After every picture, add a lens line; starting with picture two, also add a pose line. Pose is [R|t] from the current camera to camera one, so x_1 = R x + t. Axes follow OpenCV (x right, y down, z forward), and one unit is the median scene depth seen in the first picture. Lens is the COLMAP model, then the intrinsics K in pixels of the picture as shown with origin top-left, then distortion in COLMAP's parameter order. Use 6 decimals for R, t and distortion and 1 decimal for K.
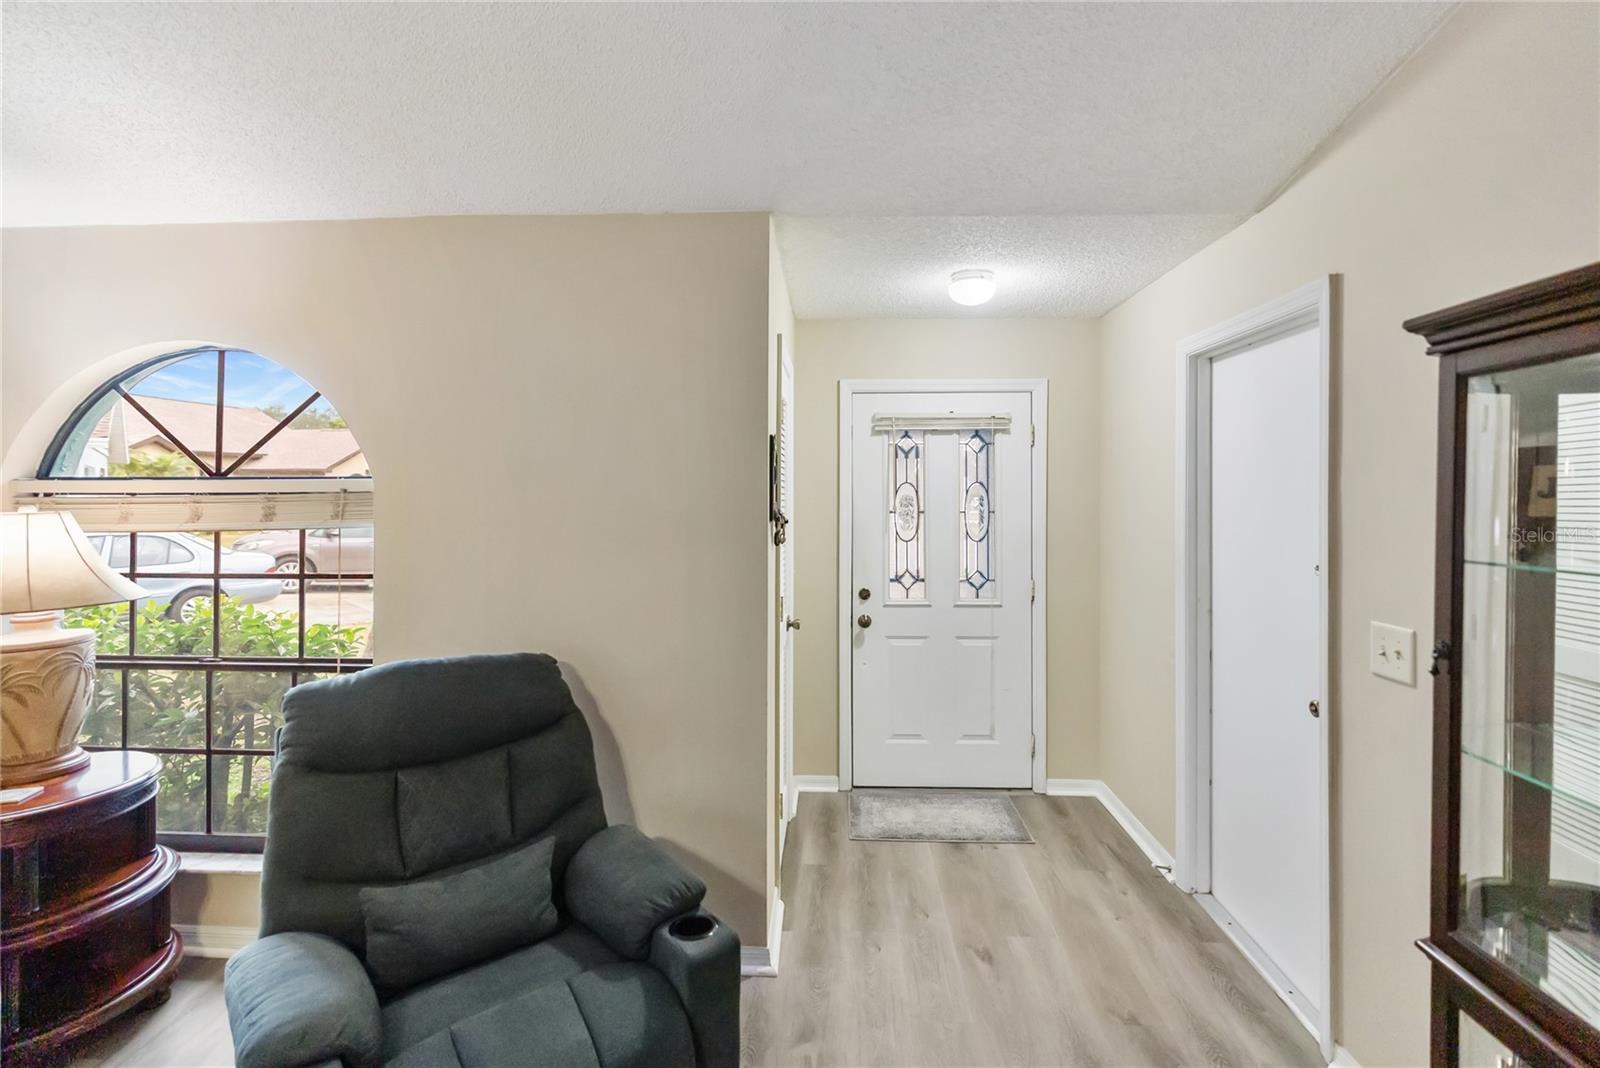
lens RADIAL K [[741.6, 0, 796.5], [0, 741.6, 457.3], [0, 0, 1]] dist [-0.001179, 0.000083]
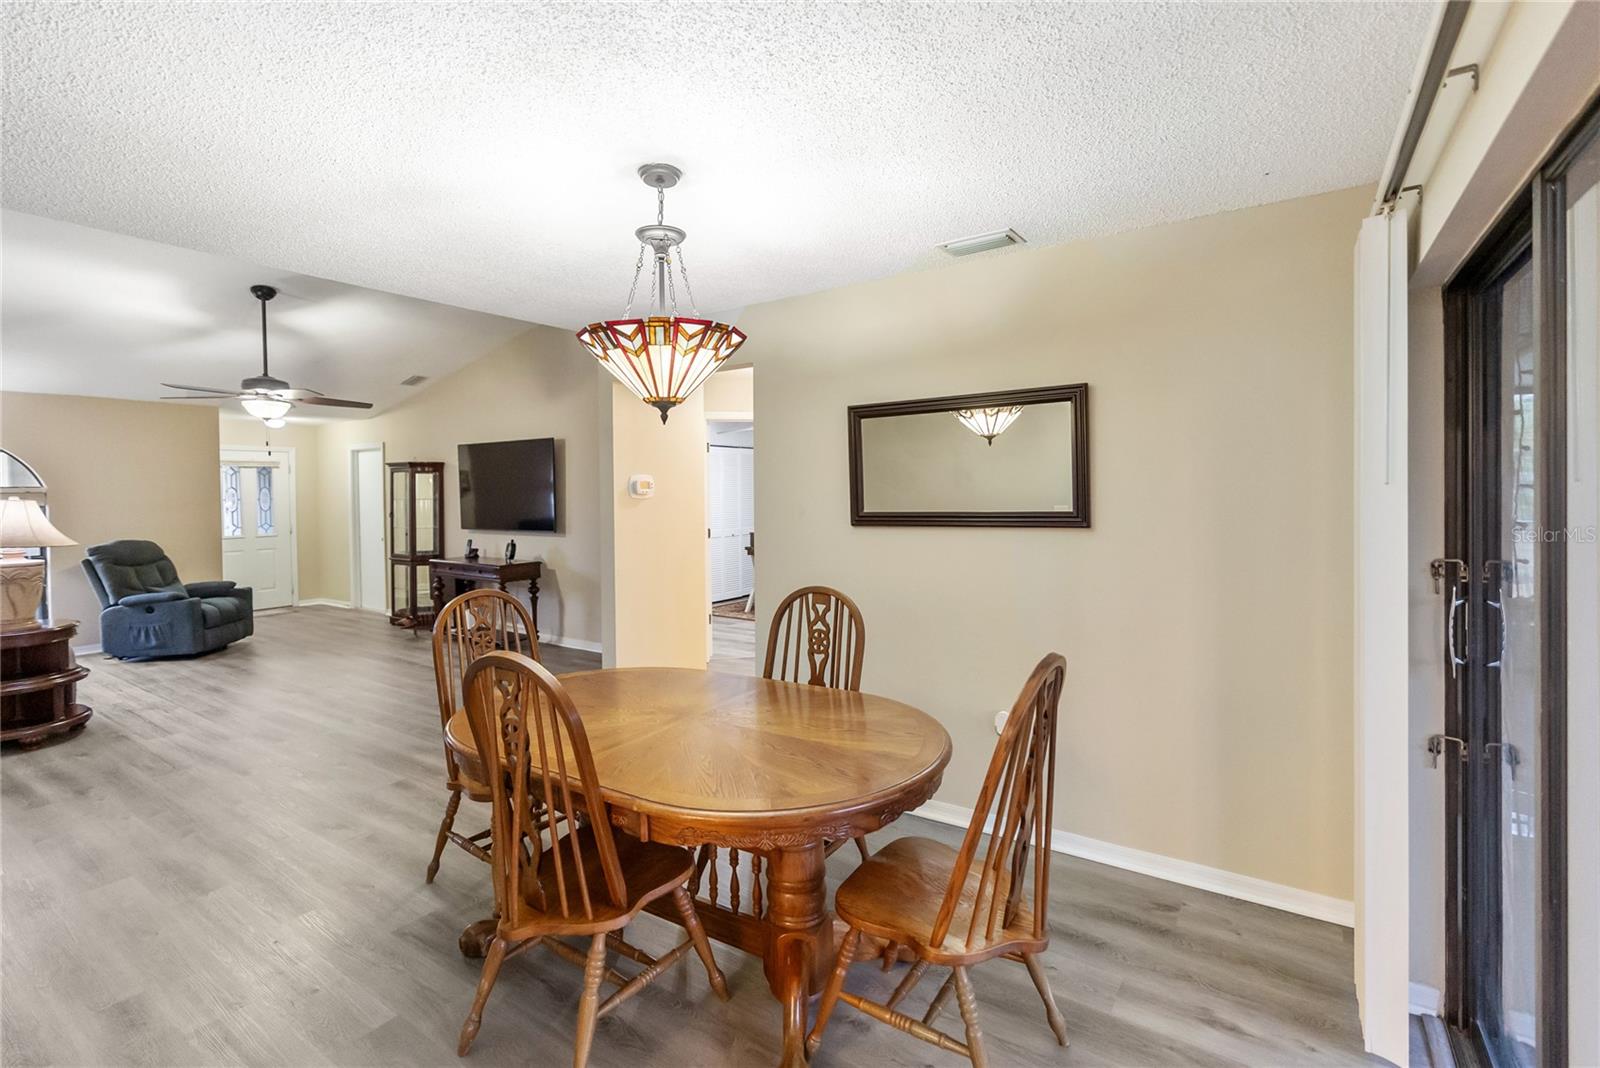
lens RADIAL K [[727.2, 0, 801.6], [0, 727.2, 504.3], [0, 0, 1]] dist [0.000470, 0.001191]
pose [[0.497184, -0.027531, 0.867208, -1.440836], [-0.019068, 0.998908, 0.042644, -0.076276], [-0.867436, -0.037738, 0.496116, -2.640861]]
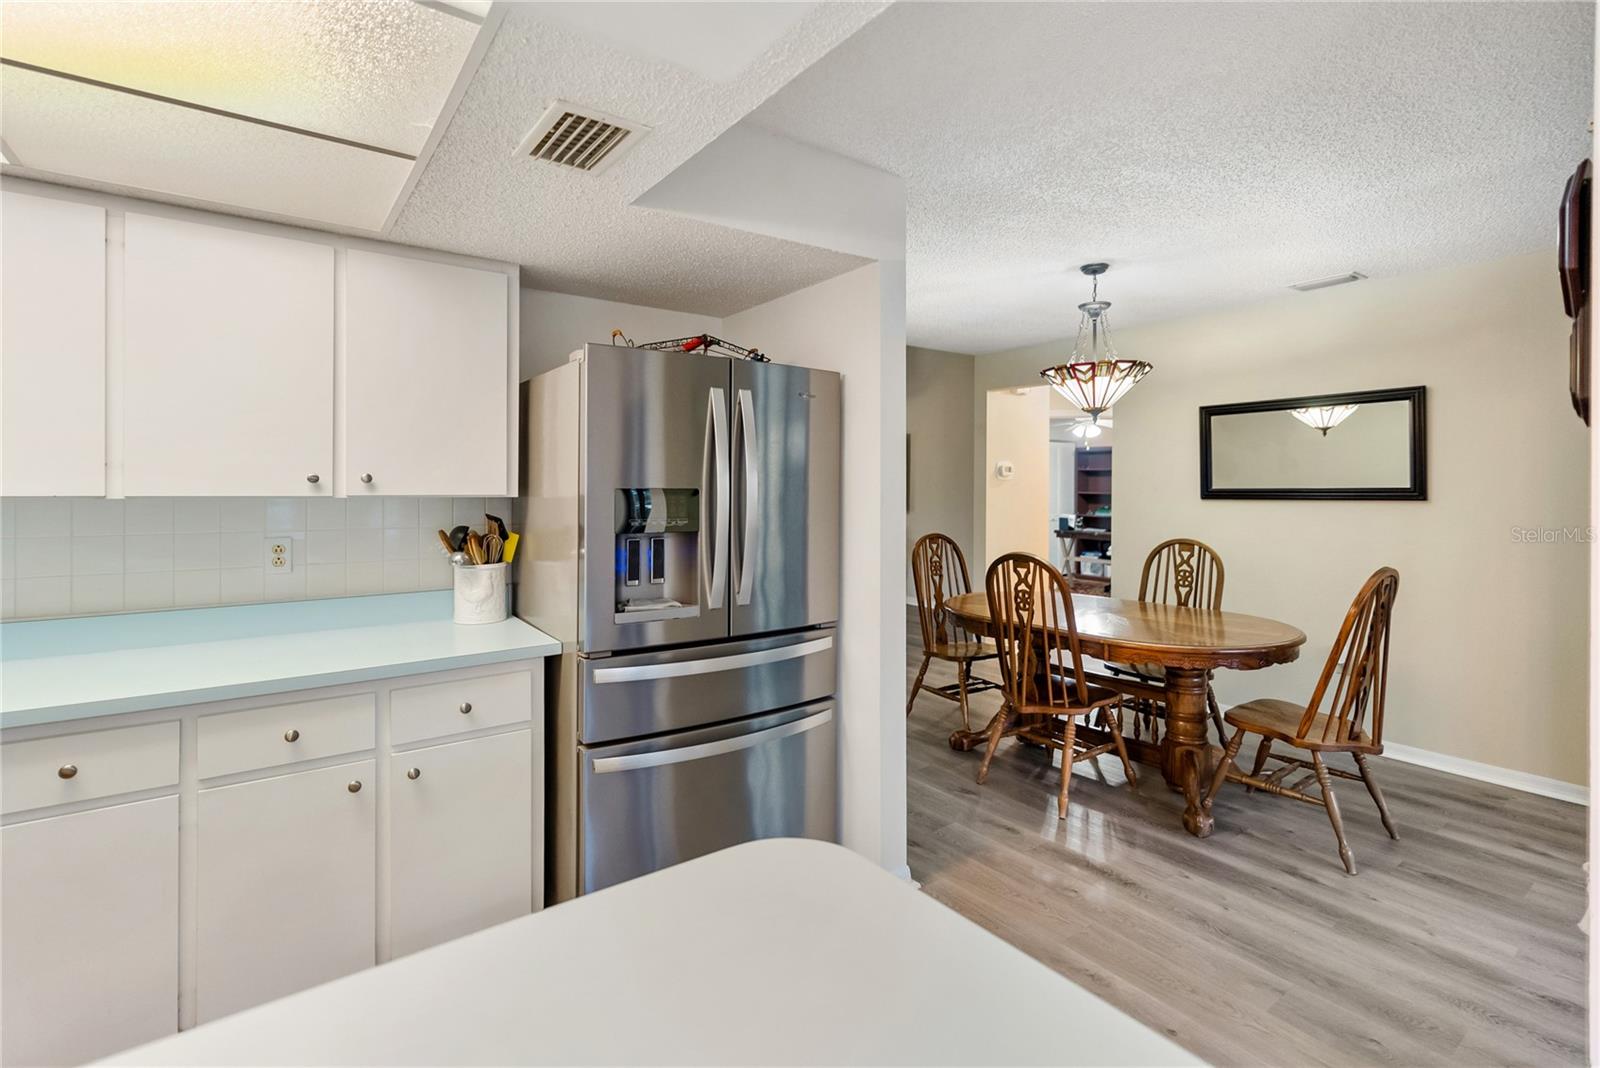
lens RADIAL K [[733.8, 0, 797.9], [0, 733.8, 486.7], [0, 0, 1]] dist [0.000037, -0.000538]
pose [[0.765531, -0.001728, 0.643396, -2.072632], [-0.025240, 0.999146, 0.032715, -0.044602], [-0.642903, -0.041284, 0.764834, -2.769461]]
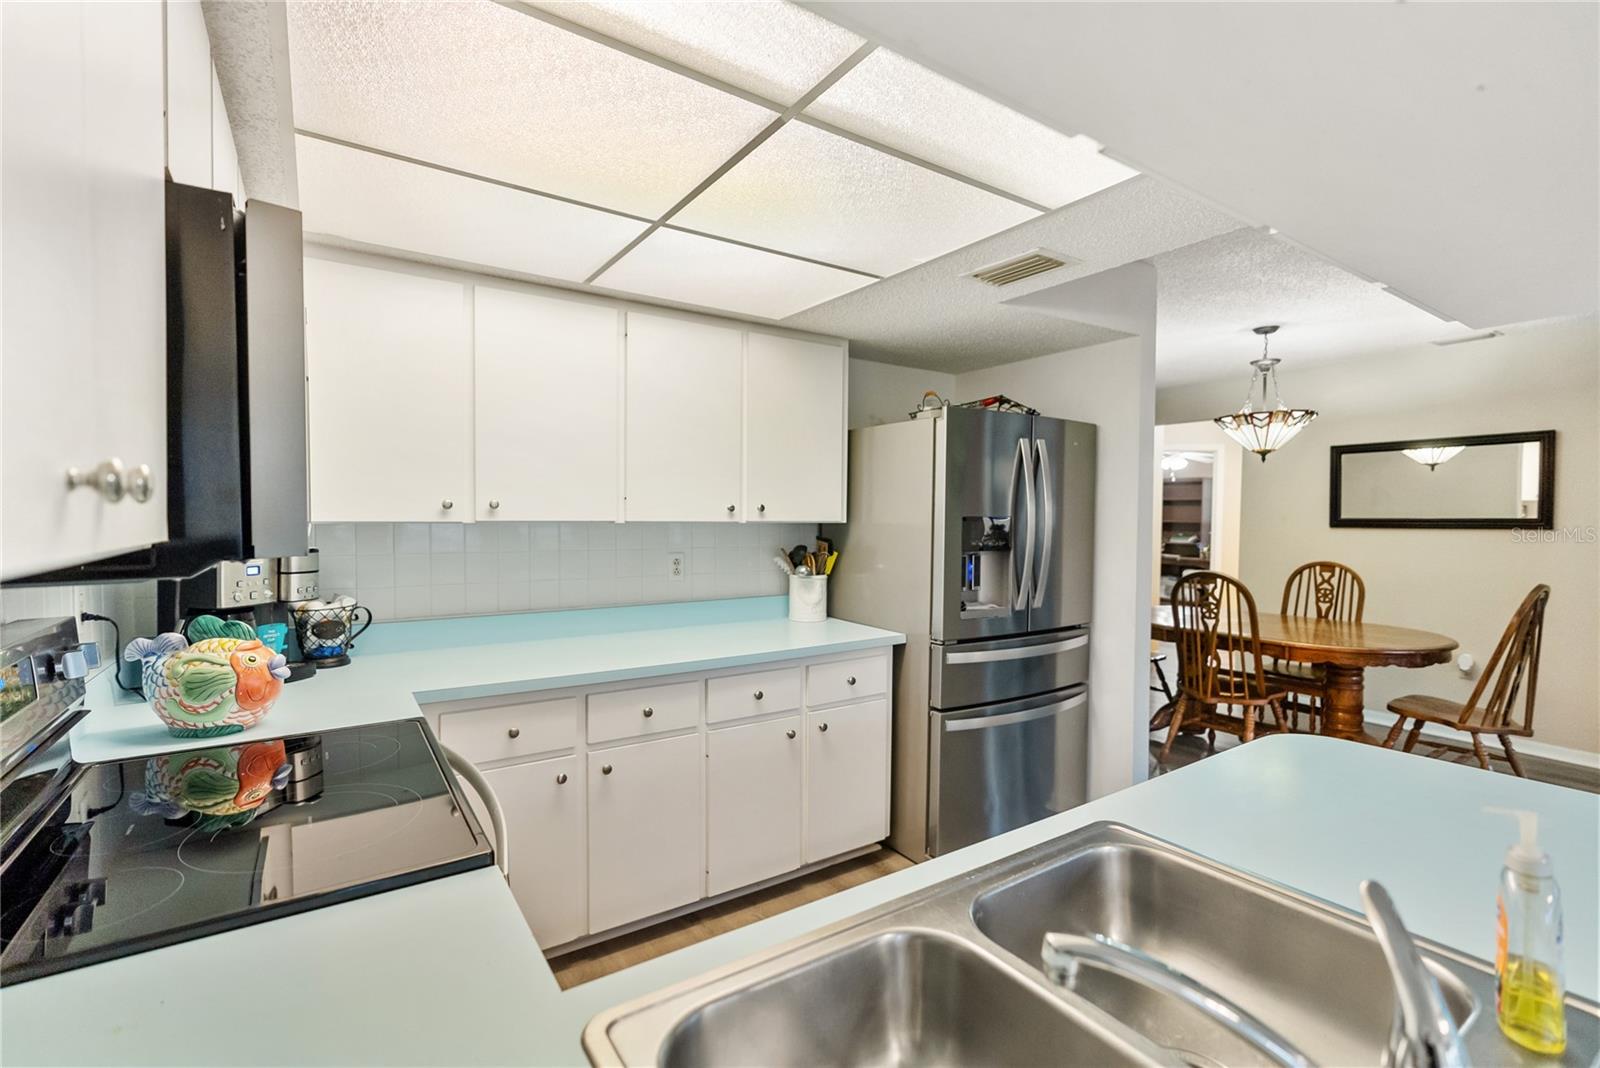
lens RADIAL K [[713.6, 0, 800.0], [0, 713.6, 534.0], [0, 0, 1]] dist [0.001140, 0.000867]
pose [[0.787329, -0.016336, 0.616317, -2.526178], [-0.028903, 0.997572, 0.063365, -0.044933], [-0.615855, -0.067703, 0.784945, -2.690271]]
